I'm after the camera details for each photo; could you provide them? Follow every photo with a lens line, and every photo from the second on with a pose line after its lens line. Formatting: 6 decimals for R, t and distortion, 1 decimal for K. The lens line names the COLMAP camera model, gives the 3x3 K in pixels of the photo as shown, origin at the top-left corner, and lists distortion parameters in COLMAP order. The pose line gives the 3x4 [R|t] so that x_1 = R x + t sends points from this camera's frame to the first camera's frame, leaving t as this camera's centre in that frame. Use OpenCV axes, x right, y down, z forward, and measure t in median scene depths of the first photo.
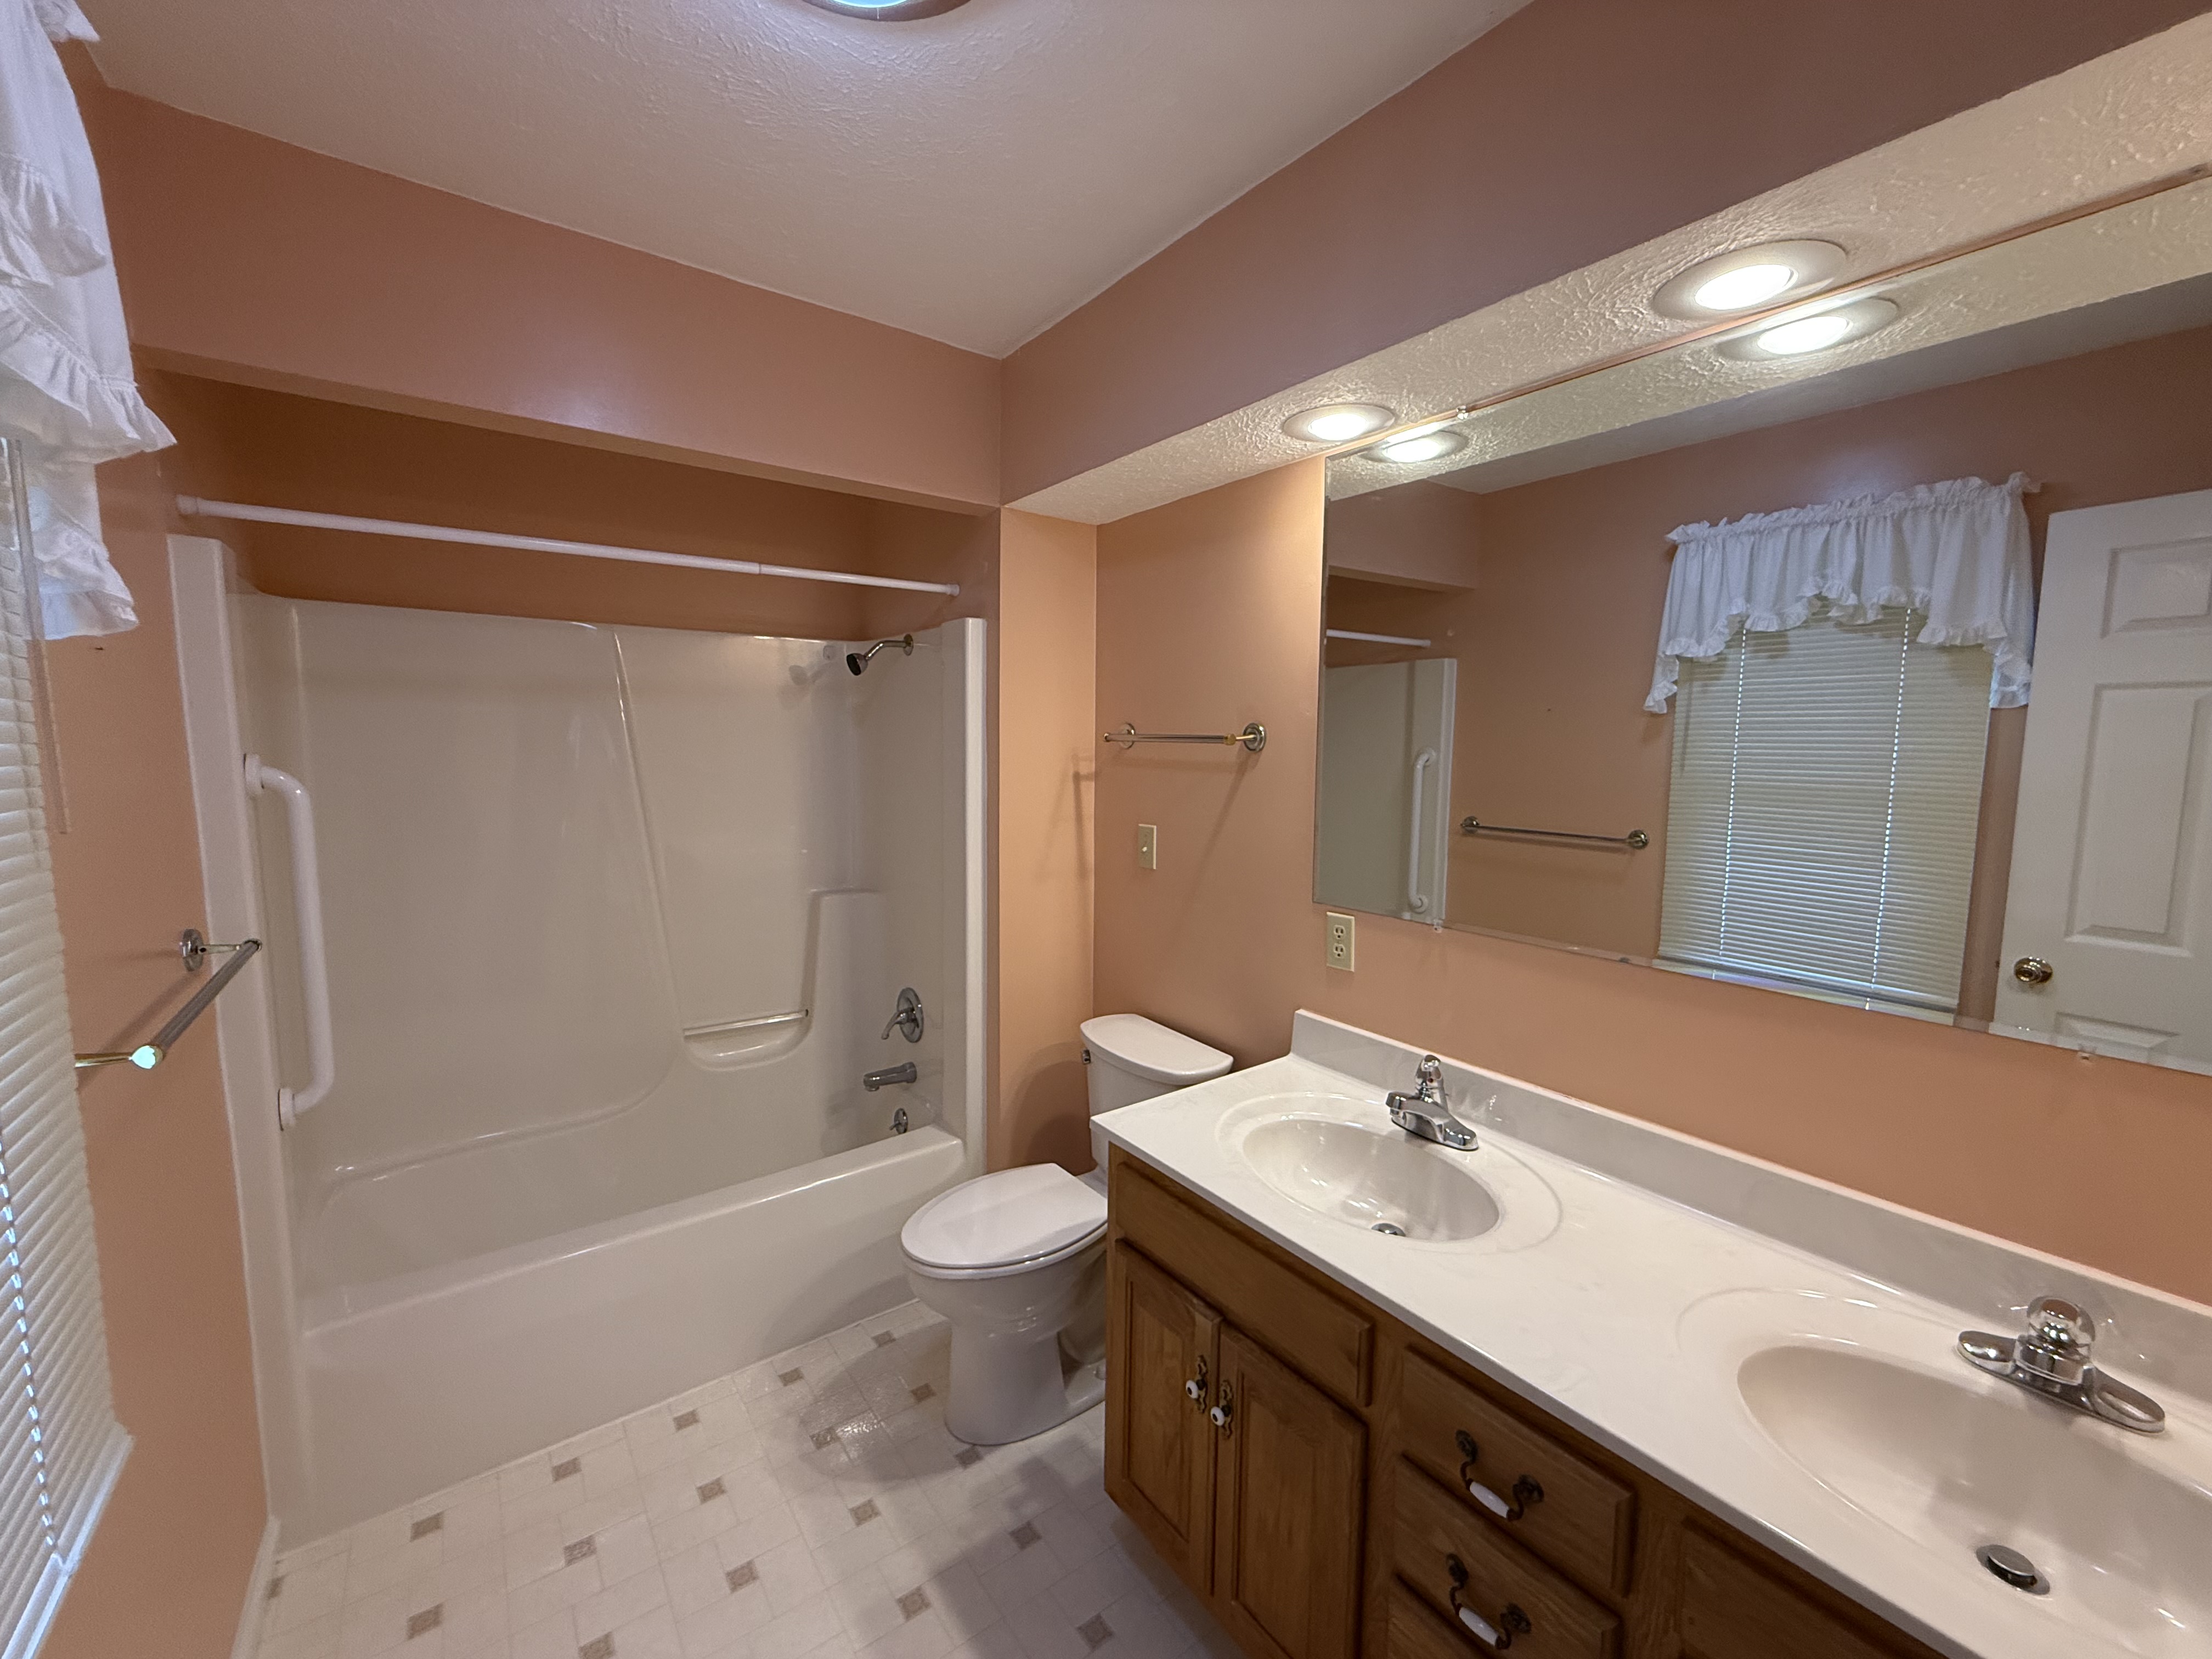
lens RADIAL K [[879.4, 0, 1106.0], [0, 879.4, 829.5], [0, 0, 1]] dist [0.000323, -0.000389]
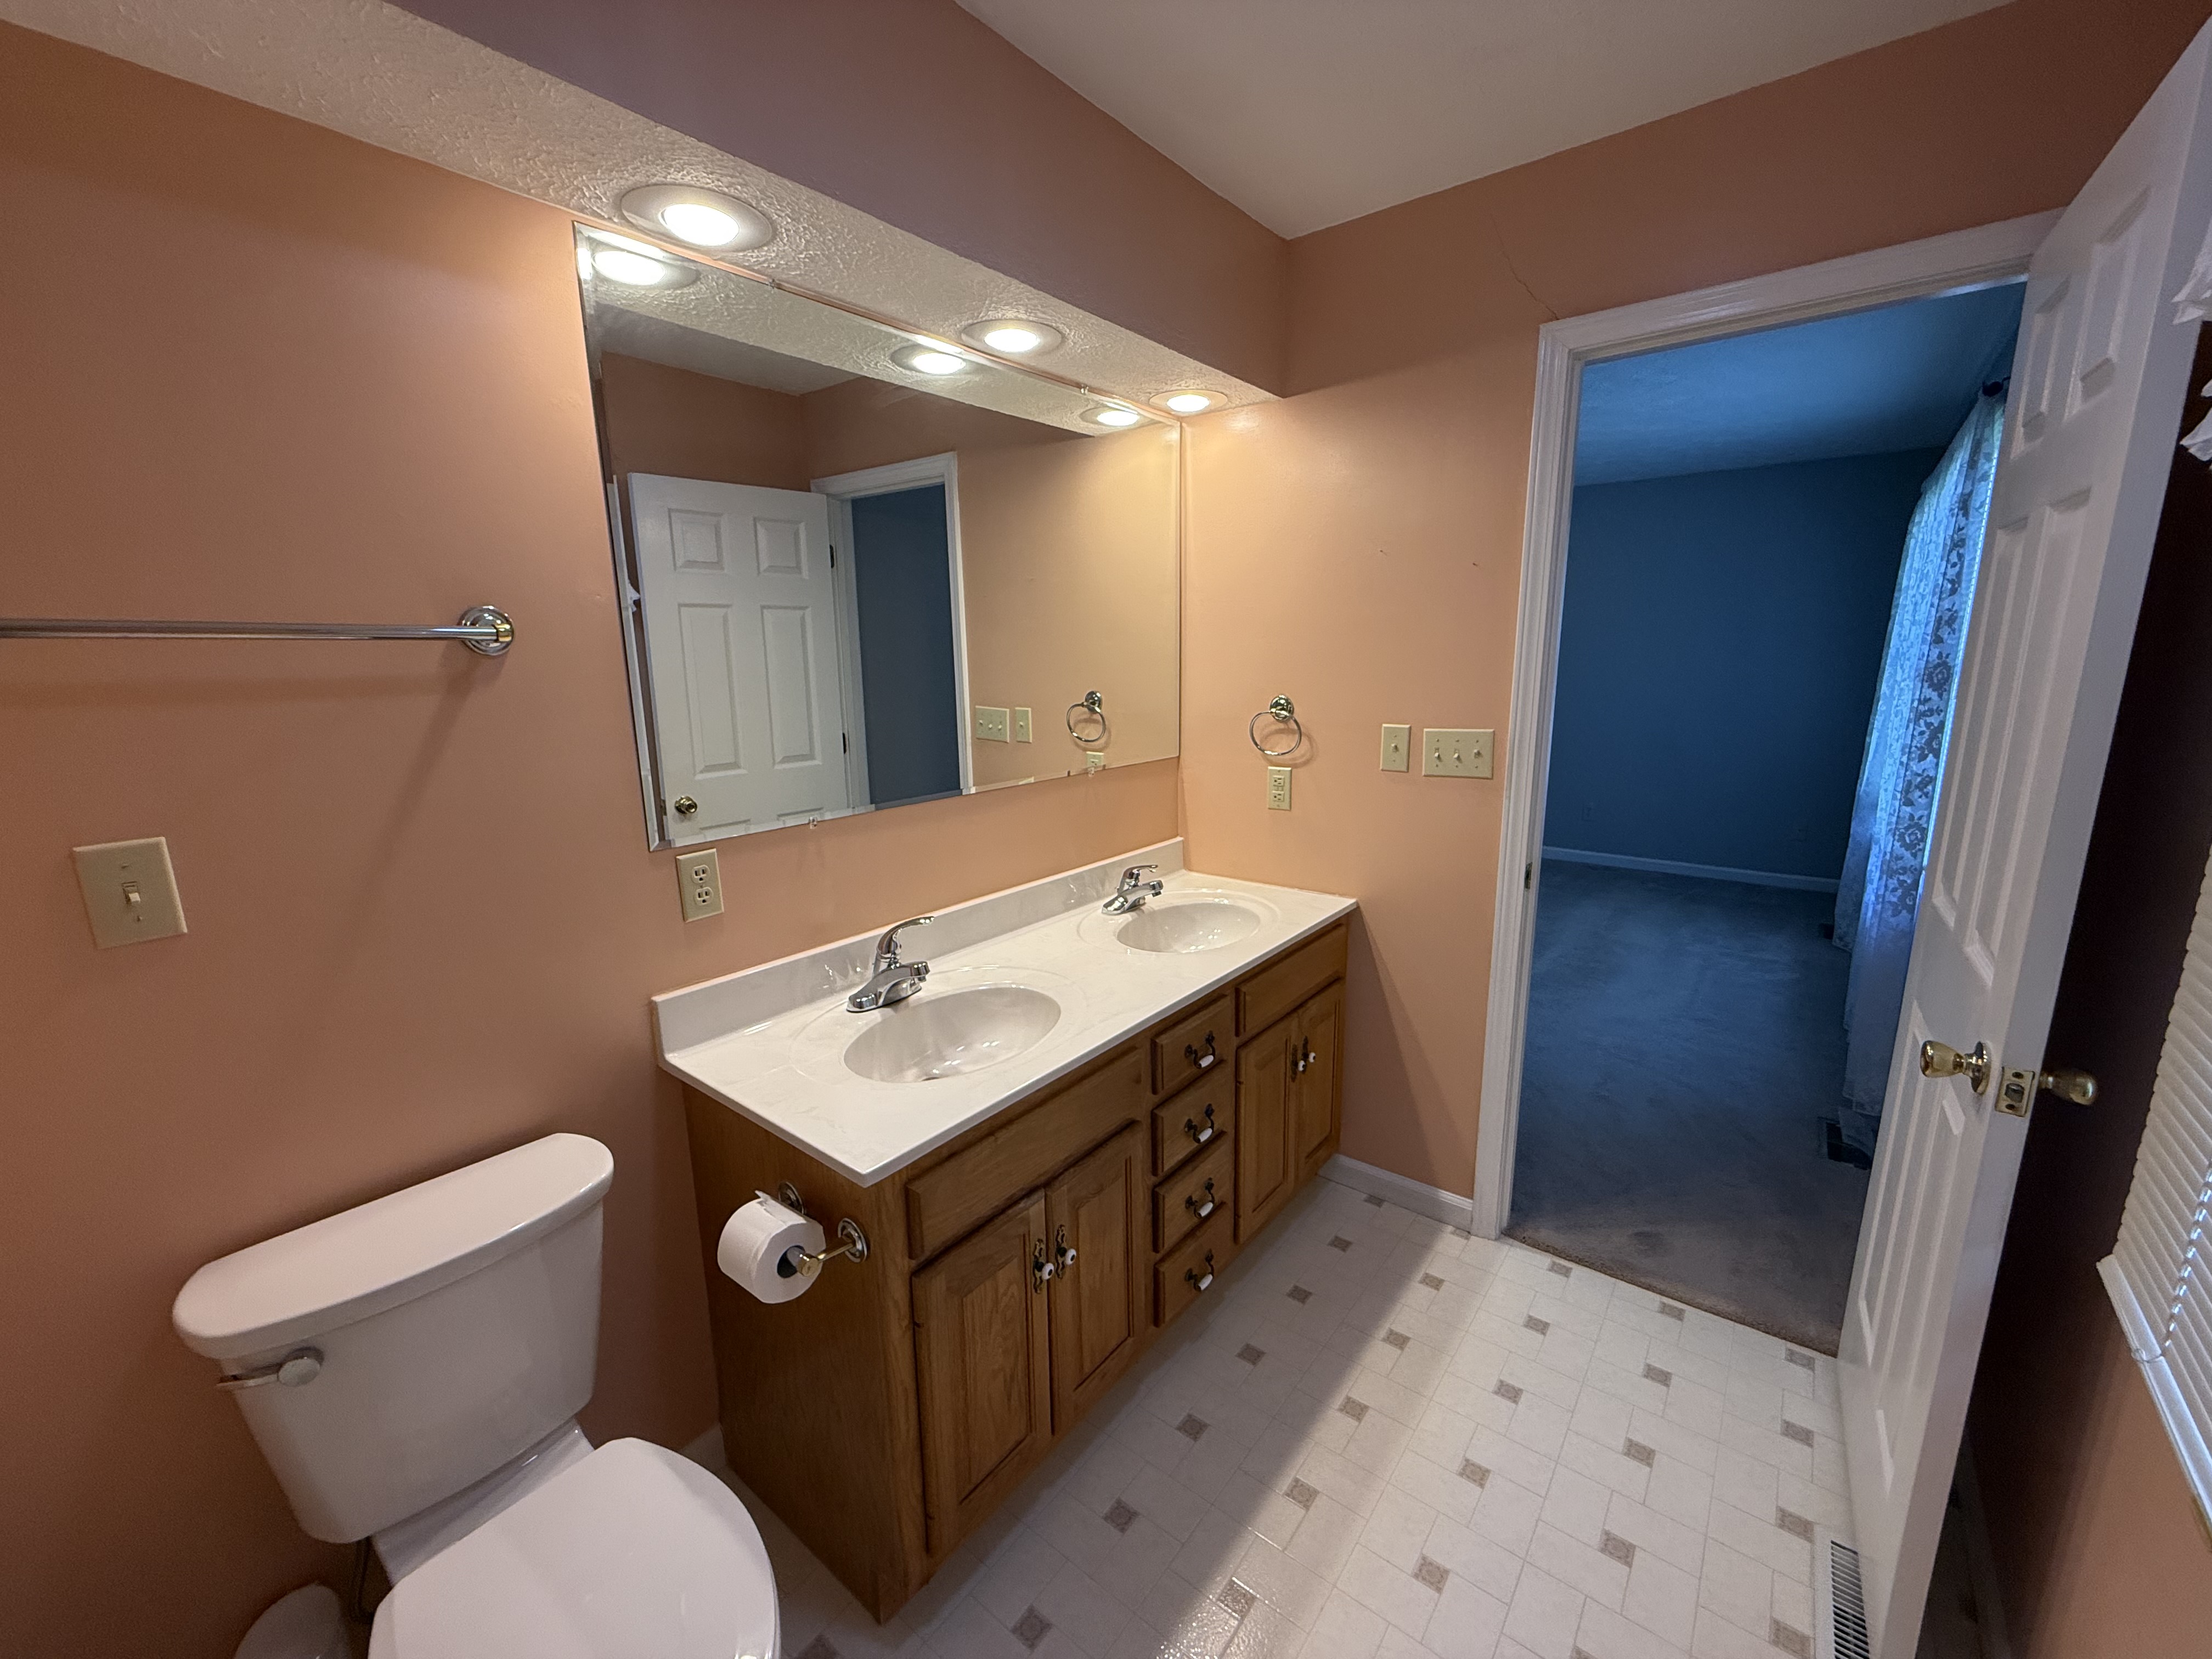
lens RADIAL K [[879.4, 0, 1106.0], [0, 879.4, 829.5], [0, 0, 1]] dist [0.000323, -0.000389]
pose [[-0.262087, -0.196176, 0.944894, -0.656300], [0.107899, 0.967024, 0.230698, -0.078527], [-0.958993, 0.162416, -0.232278, 0.901737]]
